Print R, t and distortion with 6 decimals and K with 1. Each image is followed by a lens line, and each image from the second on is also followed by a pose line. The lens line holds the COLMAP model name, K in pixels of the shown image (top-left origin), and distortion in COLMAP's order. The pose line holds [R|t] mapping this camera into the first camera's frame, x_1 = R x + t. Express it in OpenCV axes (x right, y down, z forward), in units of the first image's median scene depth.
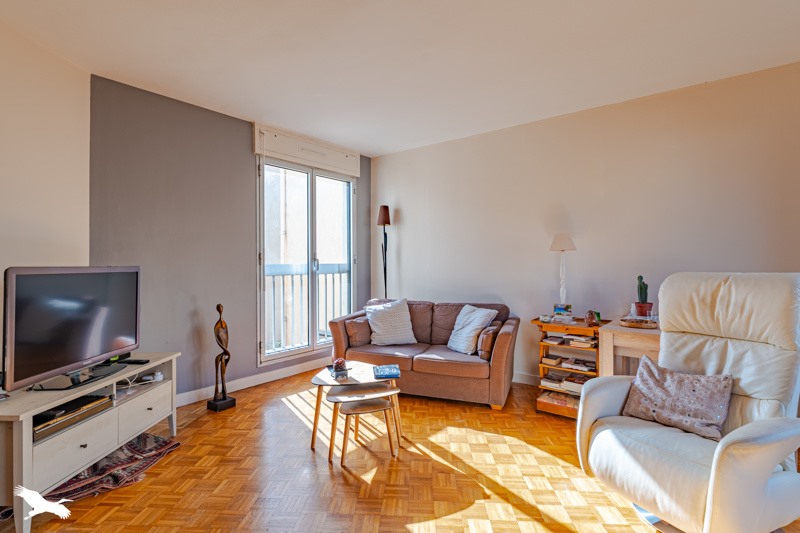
lens RADIAL K [[382.5, 0, 398.8], [0, 382.5, 262.3], [0, 0, 1]] dist [0.000443, -0.000105]
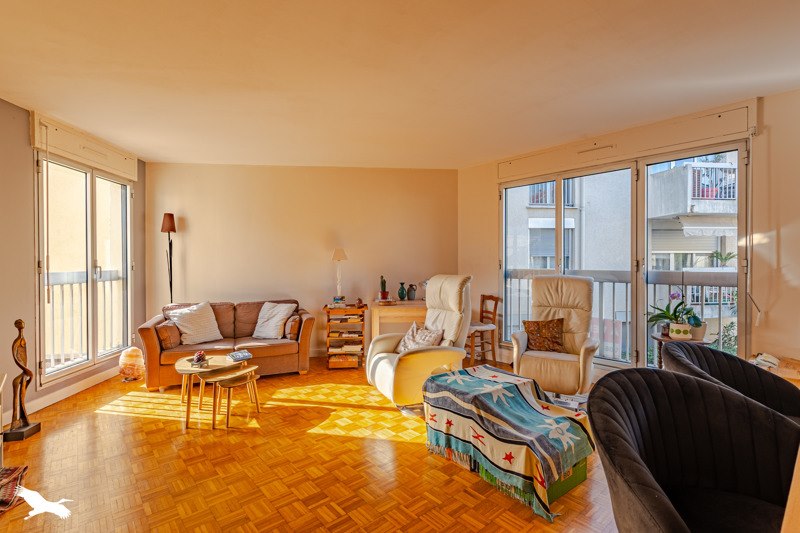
lens RADIAL K [[382.5, 0, 398.8], [0, 382.5, 262.3], [0, 0, 1]] dist [0.000443, -0.000105]
pose [[0.726274, -0.000788, 0.687404, -0.370815], [0.003411, 0.999991, -0.002457, -0.015348], [-0.687396, 0.004129, 0.726271, -0.210194]]
